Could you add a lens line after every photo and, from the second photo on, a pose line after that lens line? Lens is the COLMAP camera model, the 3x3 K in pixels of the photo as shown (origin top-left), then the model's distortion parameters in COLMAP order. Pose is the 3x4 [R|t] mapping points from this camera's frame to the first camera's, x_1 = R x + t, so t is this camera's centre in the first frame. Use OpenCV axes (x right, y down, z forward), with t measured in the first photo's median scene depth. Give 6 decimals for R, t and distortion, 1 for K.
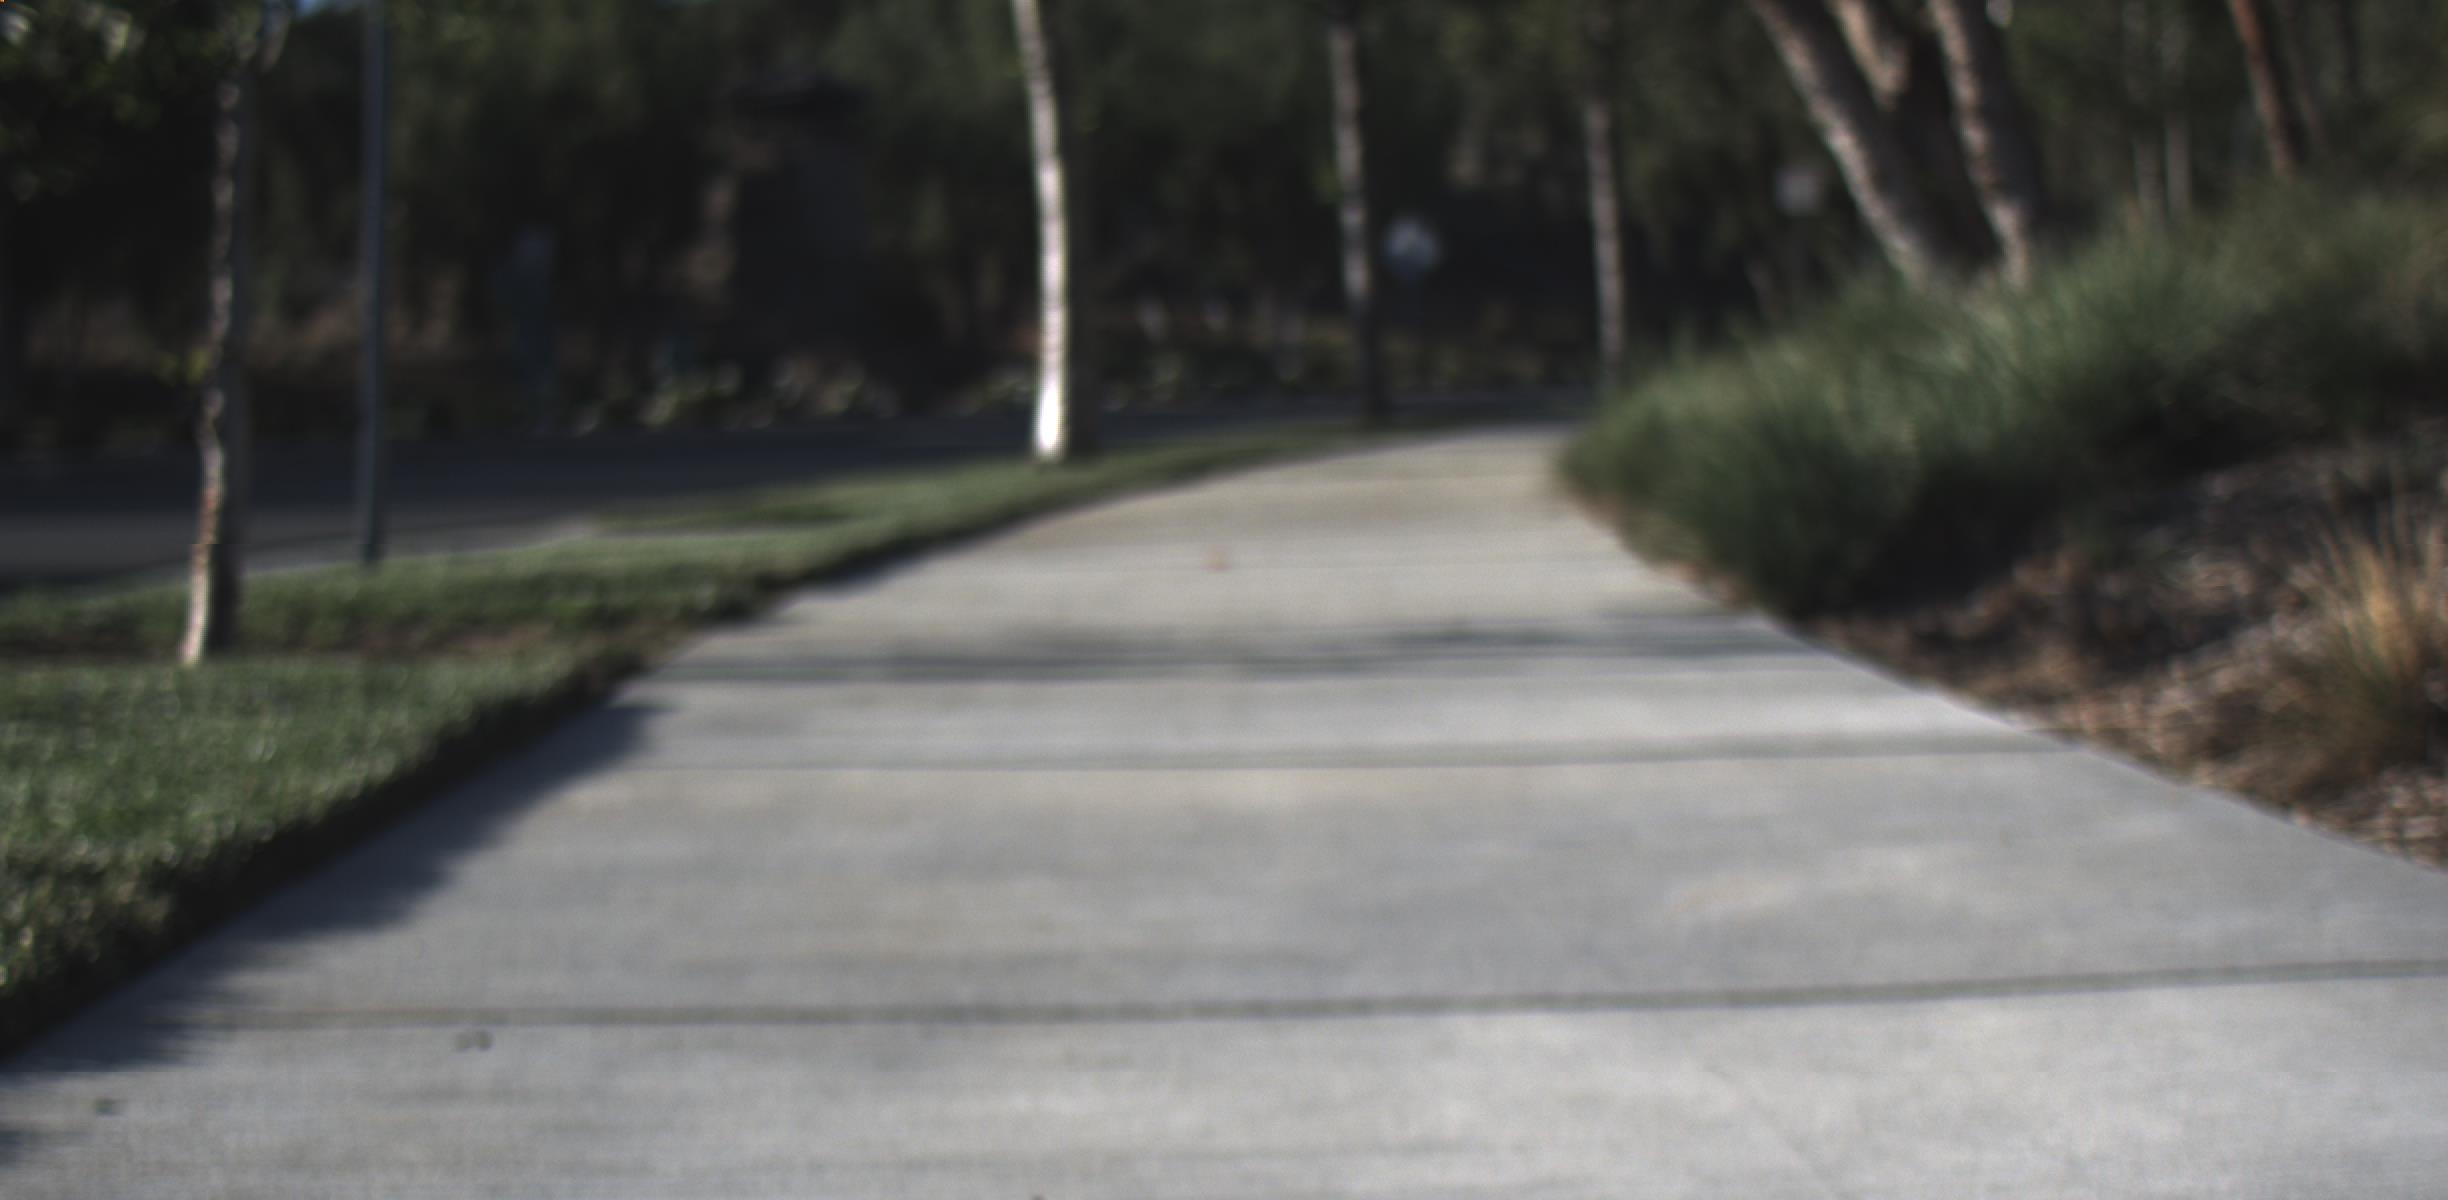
lens RADIAL K [[4526.2, 0, 1295.6], [0, 4526.2, 956.5], [0, 0, 1]] dist [-0.111609, 0.572527]
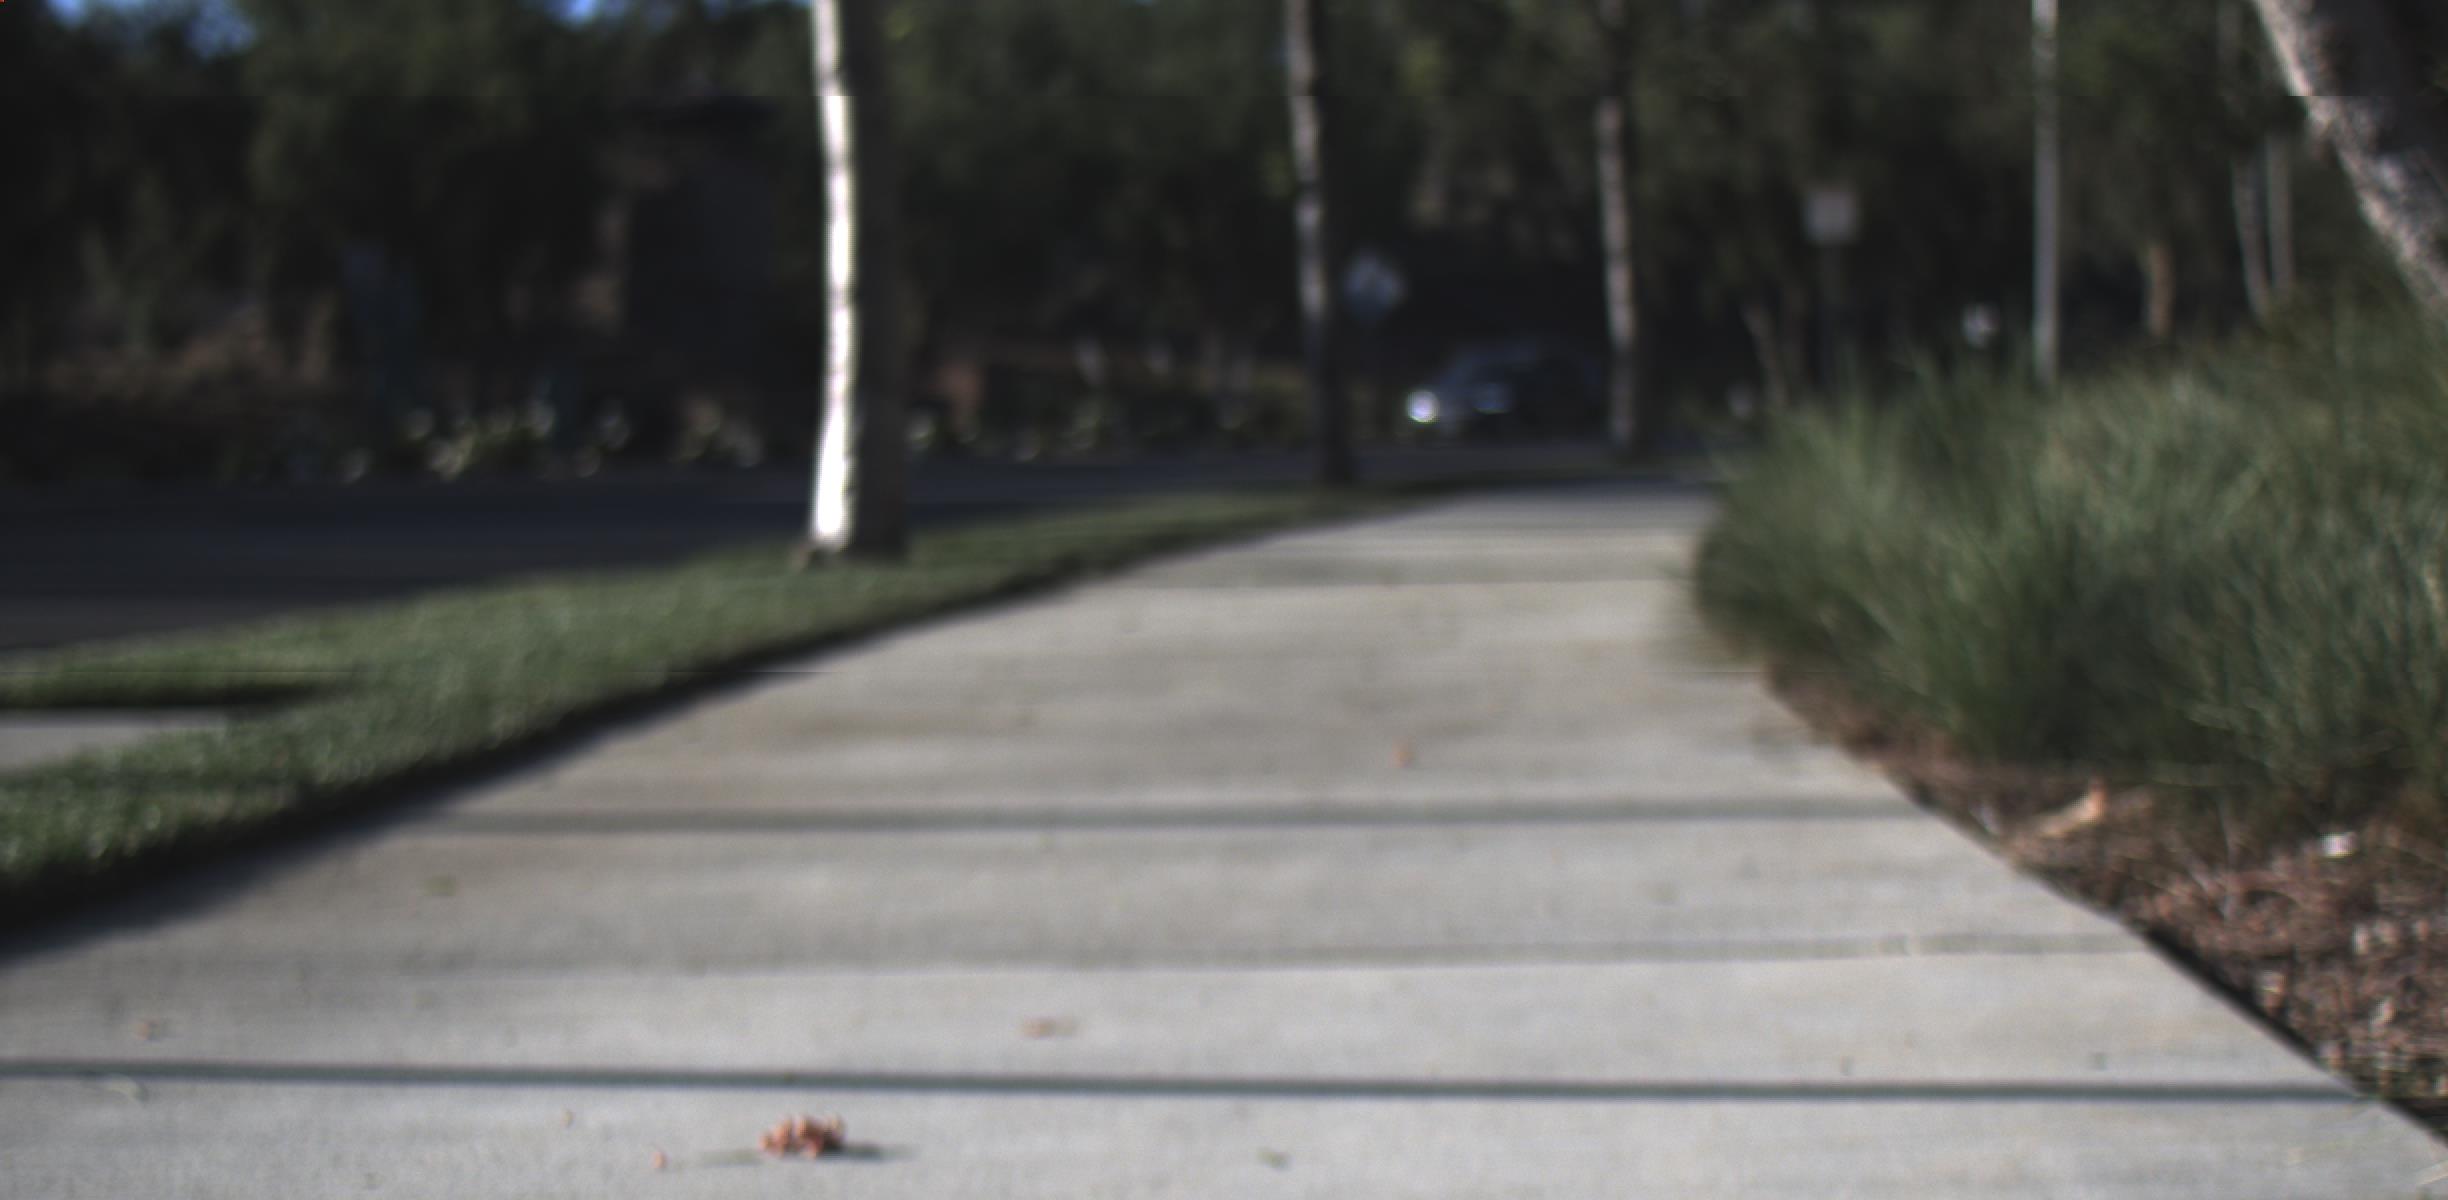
lens RADIAL K [[4526.2, 0, 1295.6], [0, 4526.2, 956.5], [0, 0, 1]] dist [-0.111609, 0.572527]
pose [[0.999840, 0.013026, 0.012253, 0.001647], [-0.012891, 0.999855, -0.011087, -0.020466], [-0.012396, 0.010927, 0.999863, 0.161360]]
